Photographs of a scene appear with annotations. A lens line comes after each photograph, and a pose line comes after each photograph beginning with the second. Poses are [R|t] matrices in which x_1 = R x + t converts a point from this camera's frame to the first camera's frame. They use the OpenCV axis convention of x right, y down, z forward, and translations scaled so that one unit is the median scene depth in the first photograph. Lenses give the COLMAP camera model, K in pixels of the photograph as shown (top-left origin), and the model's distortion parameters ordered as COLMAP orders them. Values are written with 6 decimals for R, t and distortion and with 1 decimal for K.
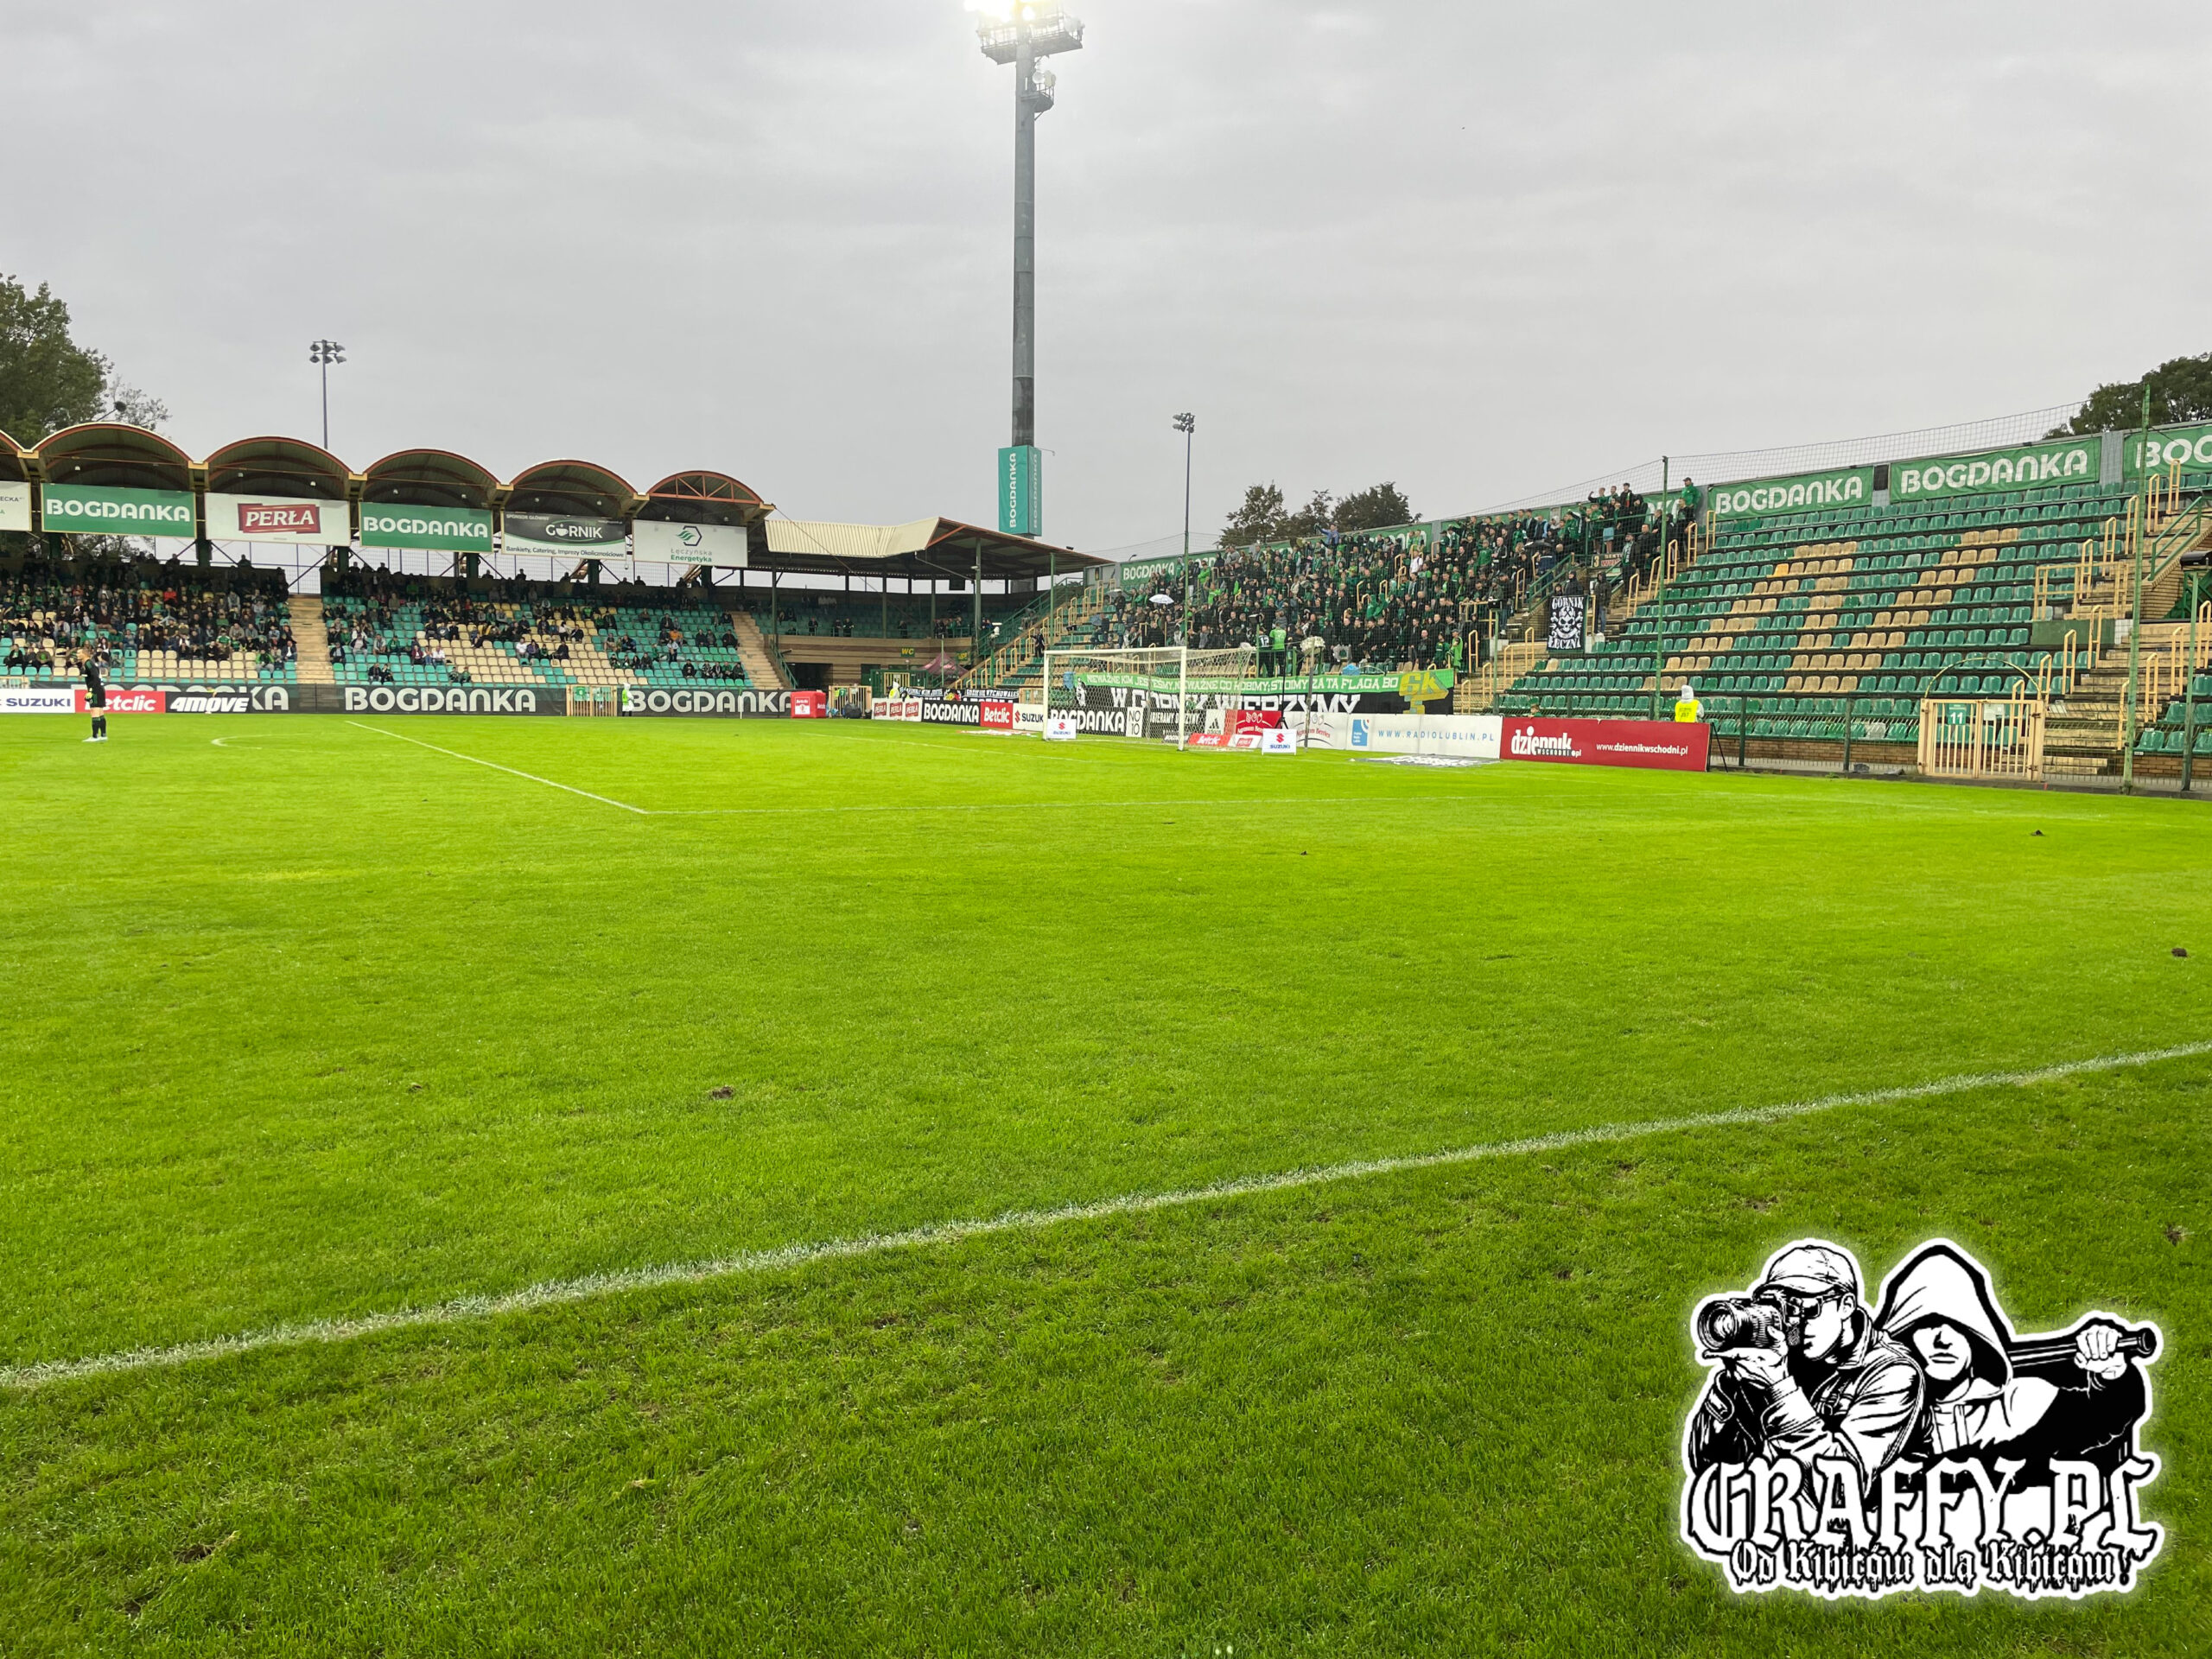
lens RADIAL K [[1663.7, 0, 1109.1], [0, 1663.7, 831.0], [0, 0, 1]] dist [0.089105, -0.108045]
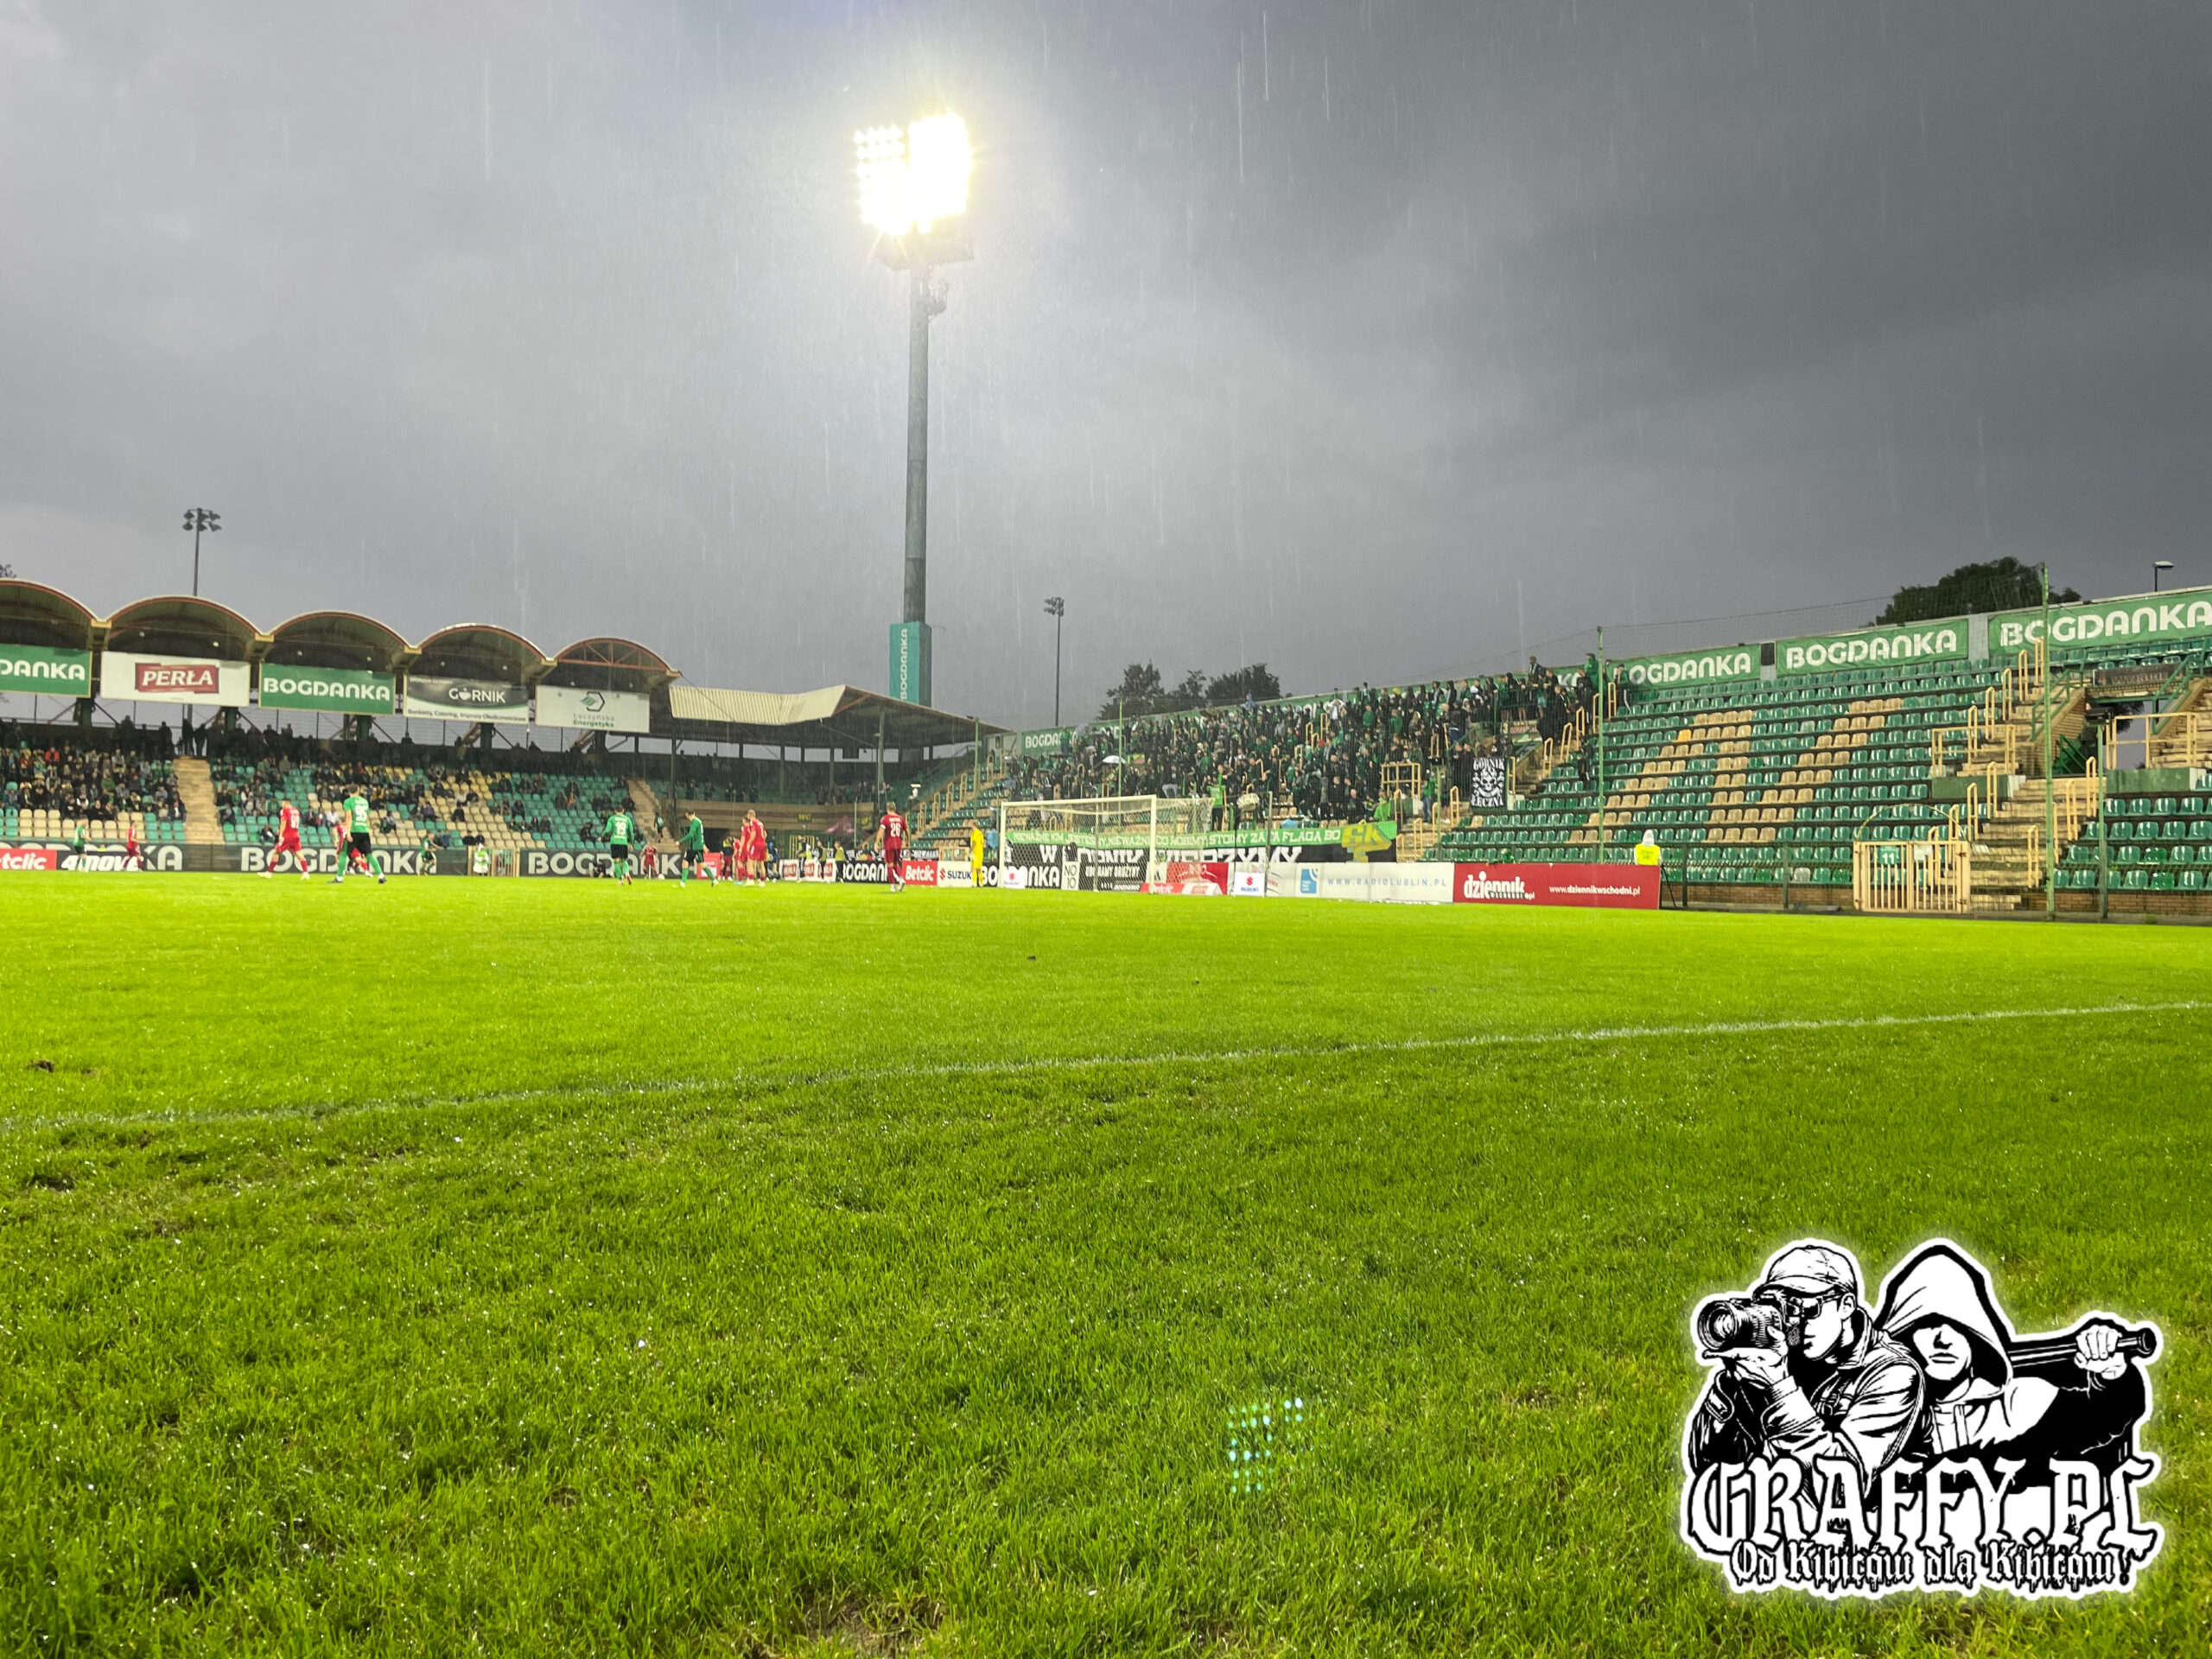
lens RADIAL K [[1663.7, 0, 1091.7], [0, 1663.7, 815.8], [0, 0, 1]] dist [0.089105, -0.108045]
pose [[0.995724, 0.007197, 0.092093, -0.072853], [0.003742, 0.992998, -0.118069, 0.020762], [-0.092298, 0.117908, 0.988726, -0.027796]]
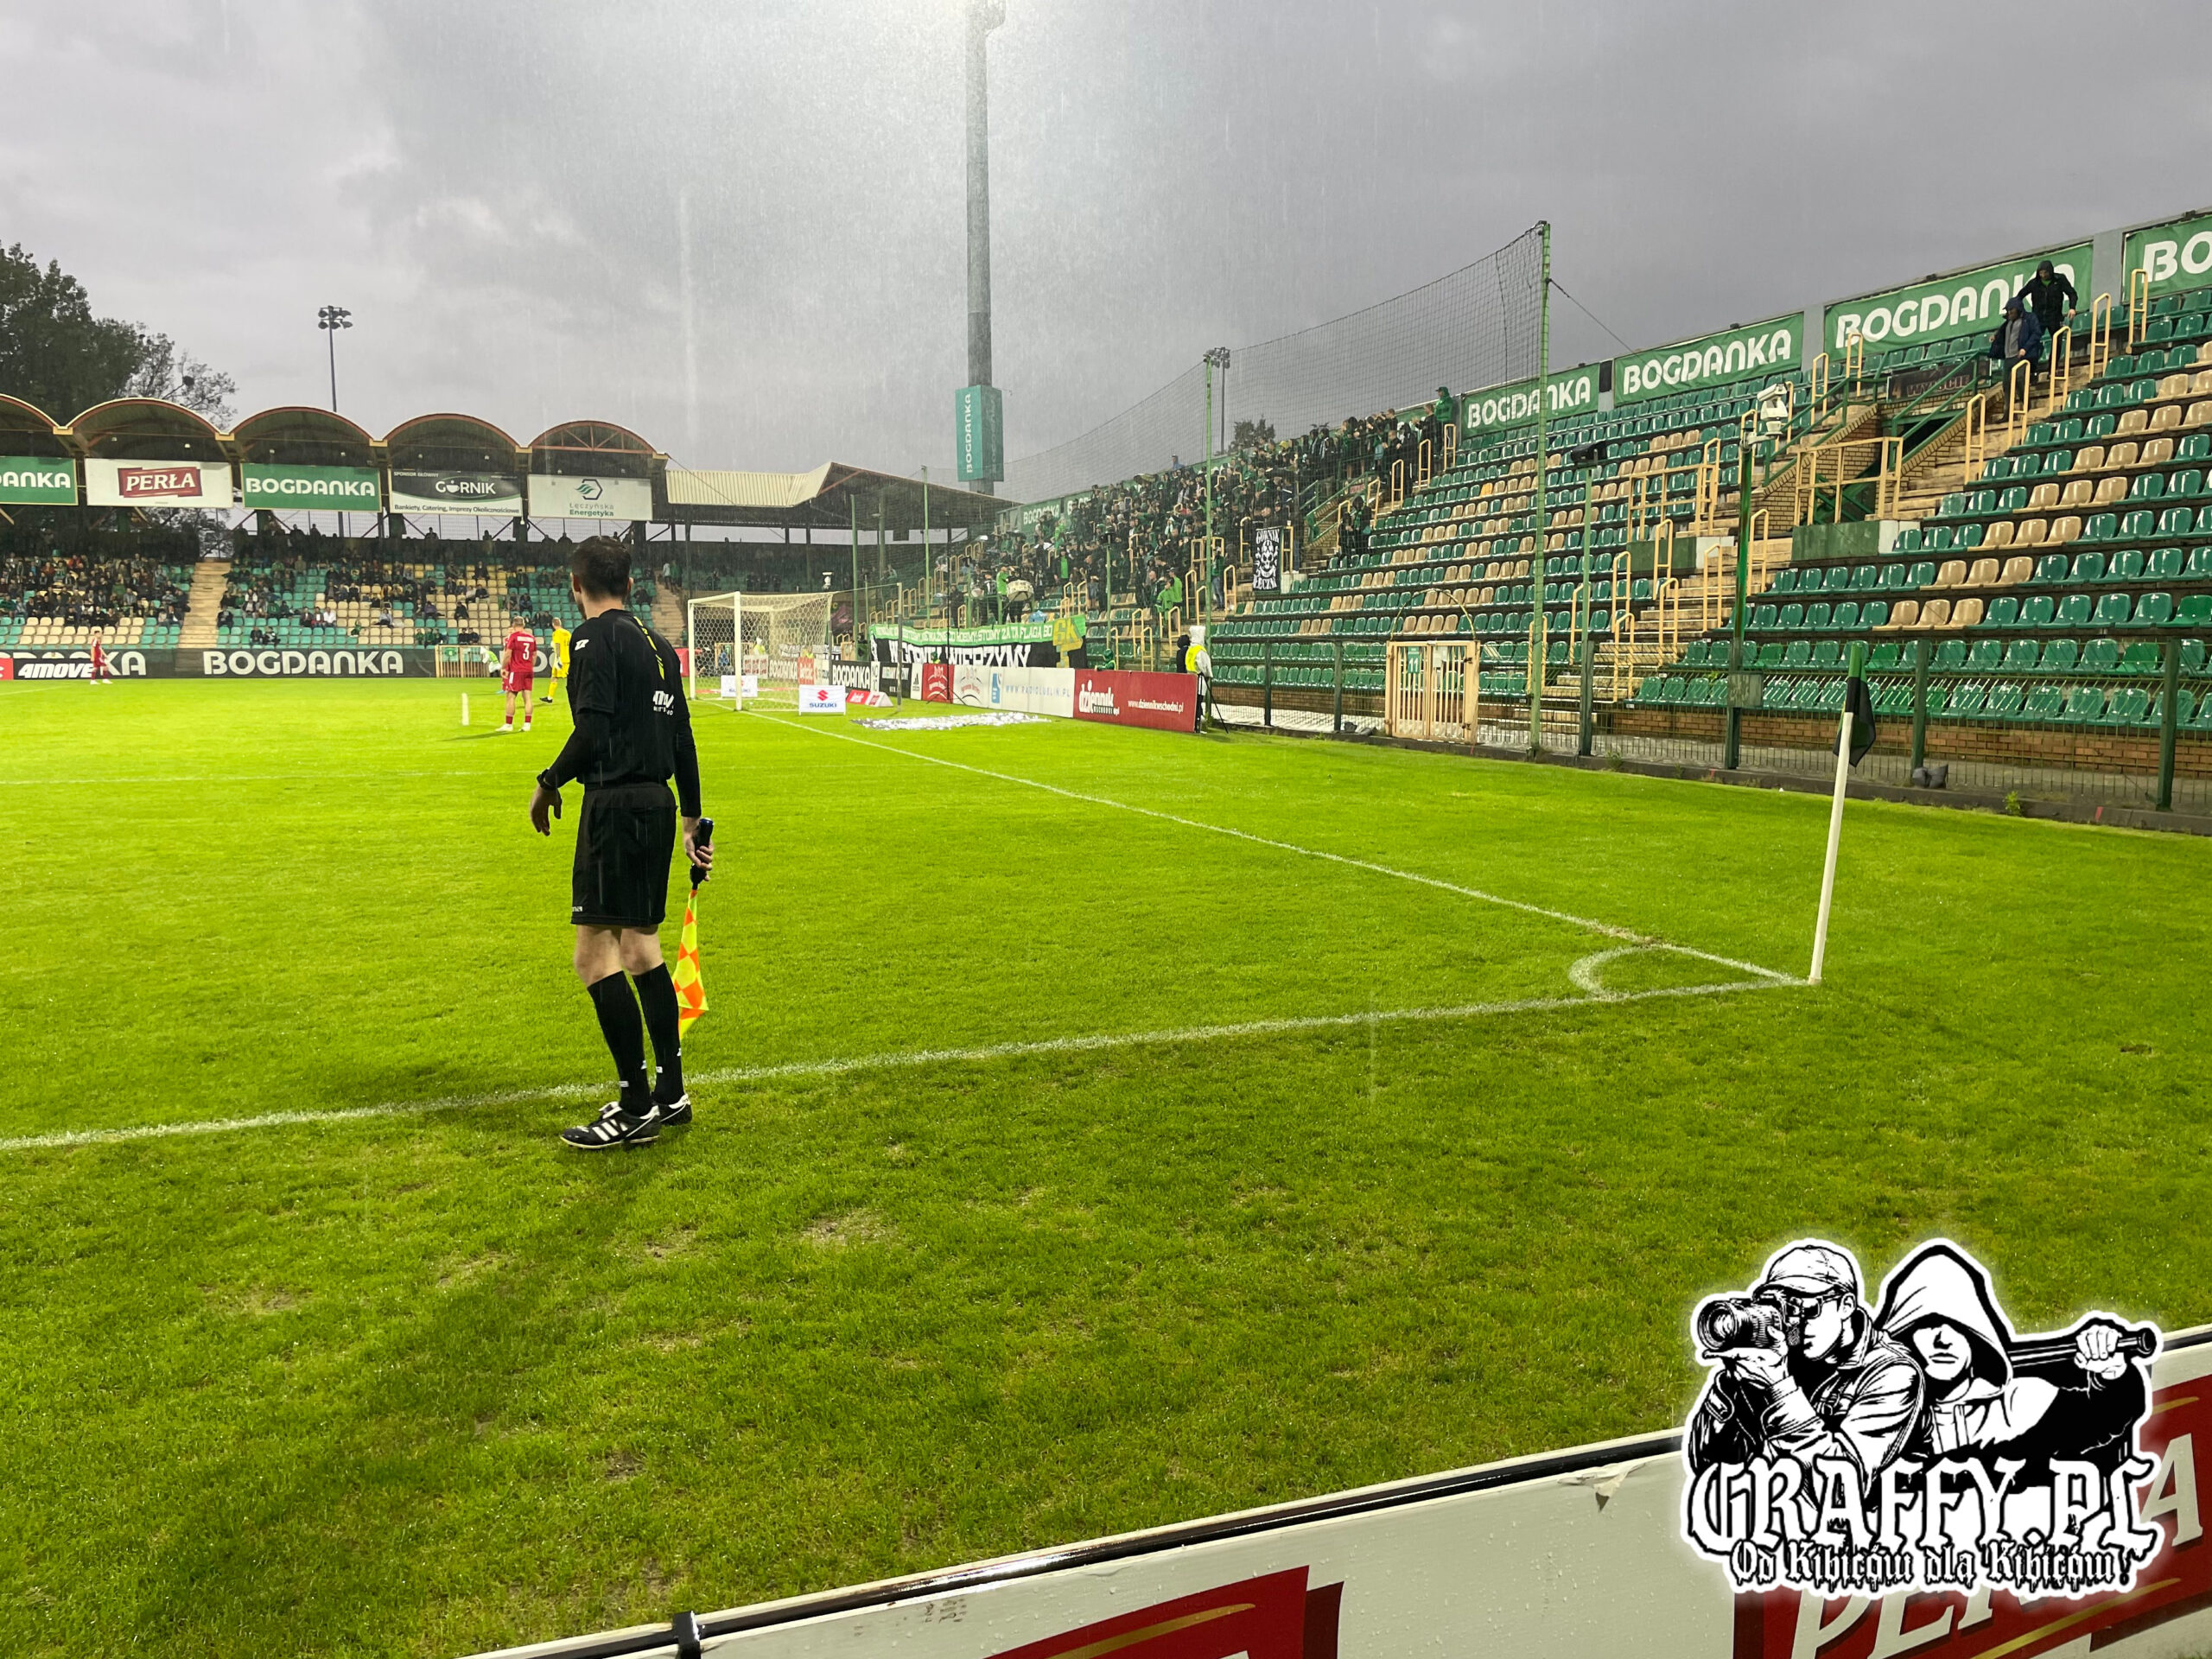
lens RADIAL K [[1663.7, 0, 1093.7], [0, 1663.7, 844.6], [0, 0, 1]] dist [0.089105, -0.108045]
pose [[0.991094, 0.000702, -0.133163, 0.281602], [0.004006, 0.999376, 0.035087, -0.006121], [0.133104, -0.035308, 0.990473, 0.114813]]
